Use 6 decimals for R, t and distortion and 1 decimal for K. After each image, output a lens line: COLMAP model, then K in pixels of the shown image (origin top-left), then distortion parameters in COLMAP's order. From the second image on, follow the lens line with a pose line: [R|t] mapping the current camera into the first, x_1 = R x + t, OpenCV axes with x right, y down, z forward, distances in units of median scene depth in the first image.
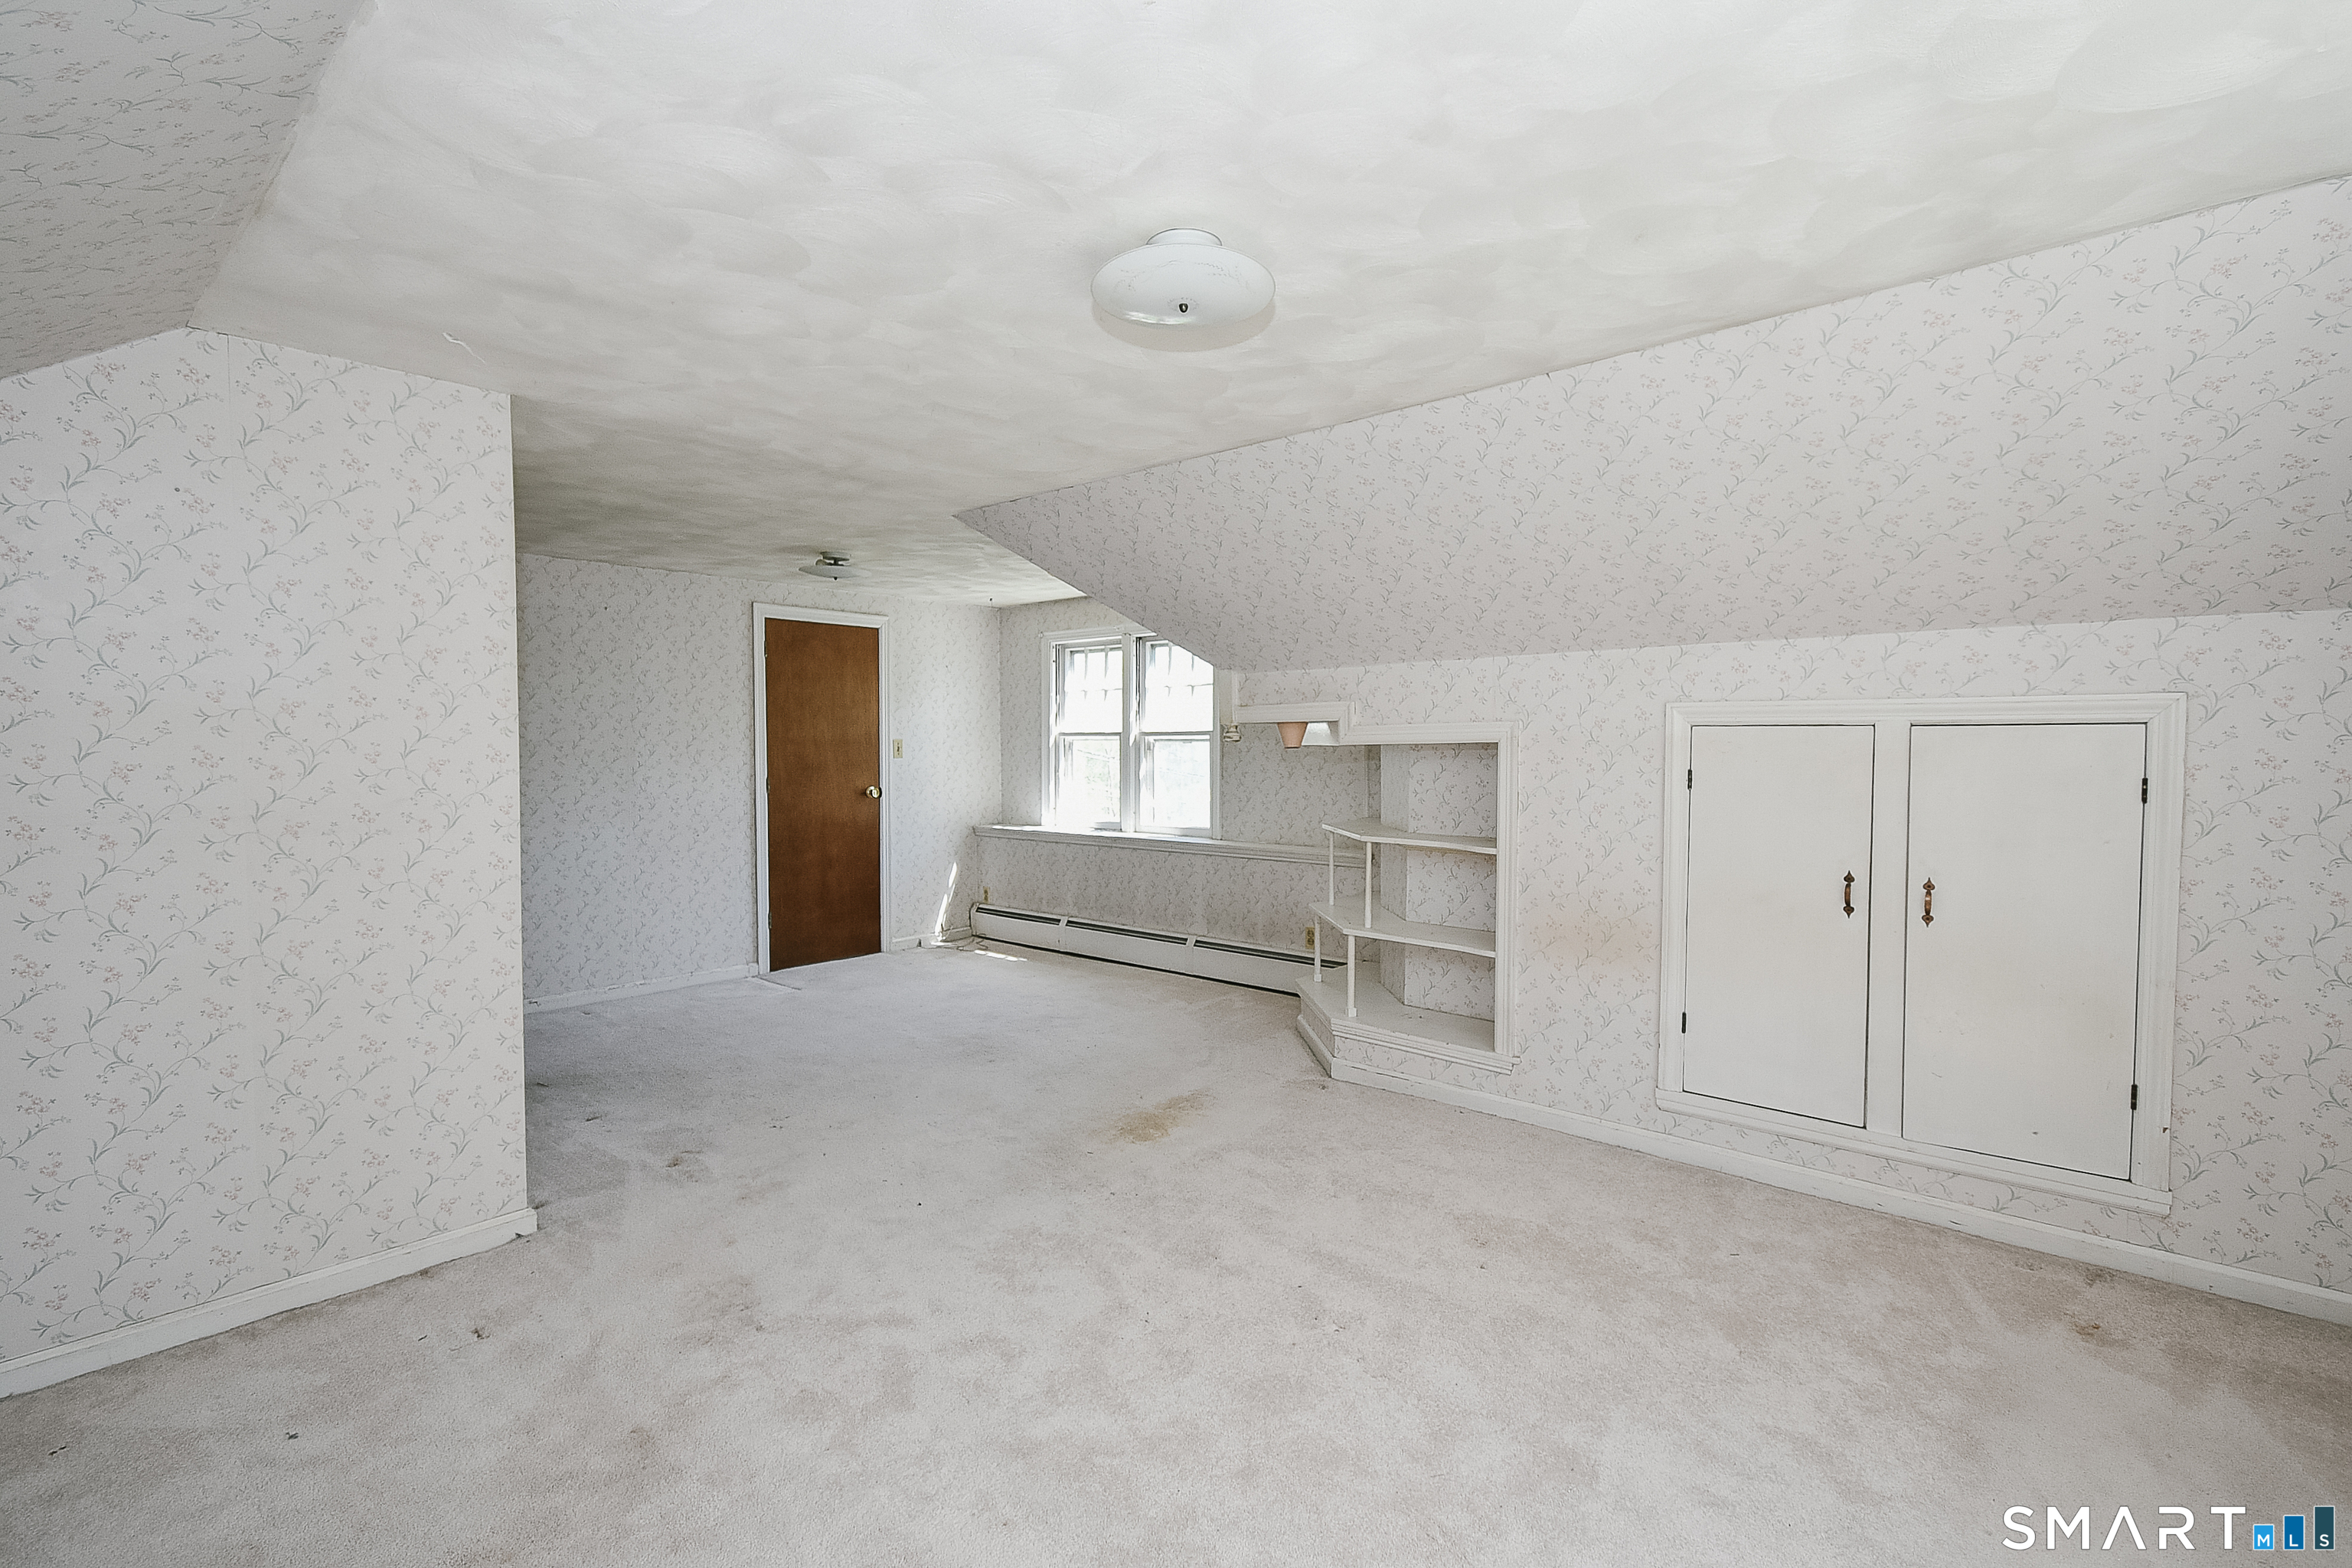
lens RADIAL K [[1048.0, 0, 1172.5], [0, 1048.0, 780.3], [0, 0, 1]] dist [-0.000590, -0.000032]
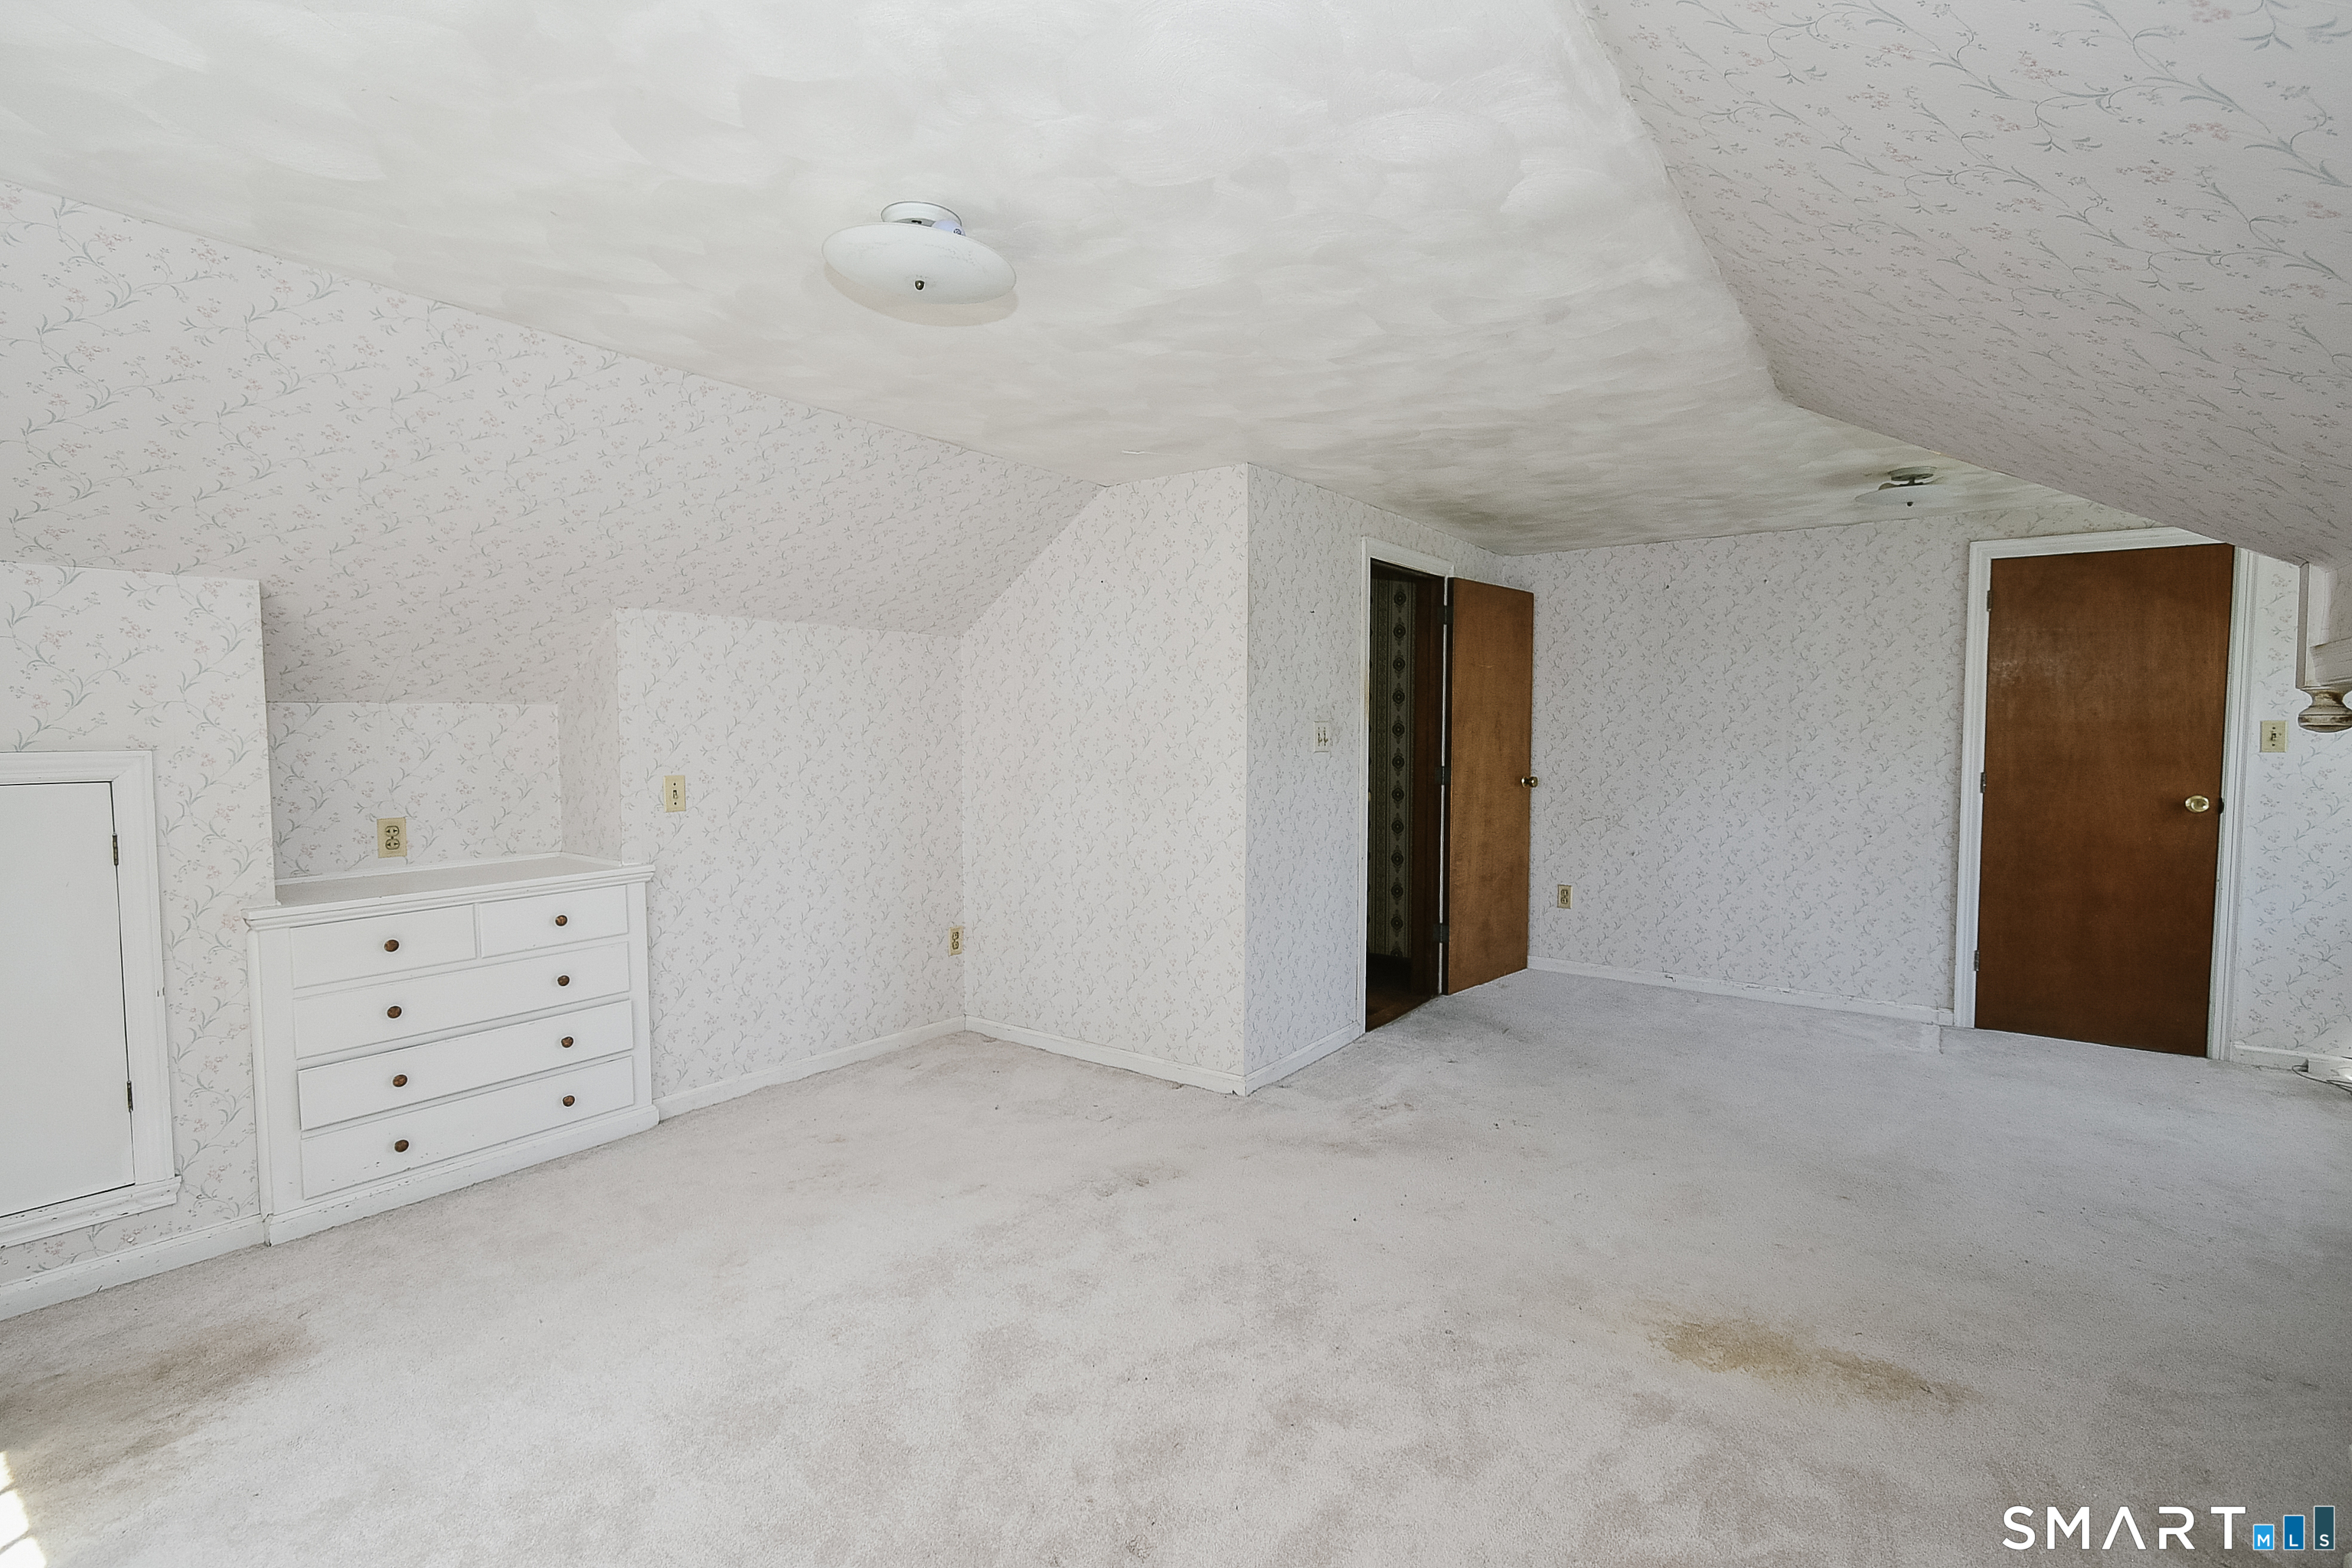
lens RADIAL K [[1048.0, 0, 1172.5], [0, 1048.0, 780.3], [0, 0, 1]] dist [-0.000590, -0.000032]
pose [[0.109848, 0.048407, -0.992769, 0.548569], [-0.035022, 0.998382, 0.044805, -0.018325], [0.993331, 0.029847, 0.111365, 0.613675]]
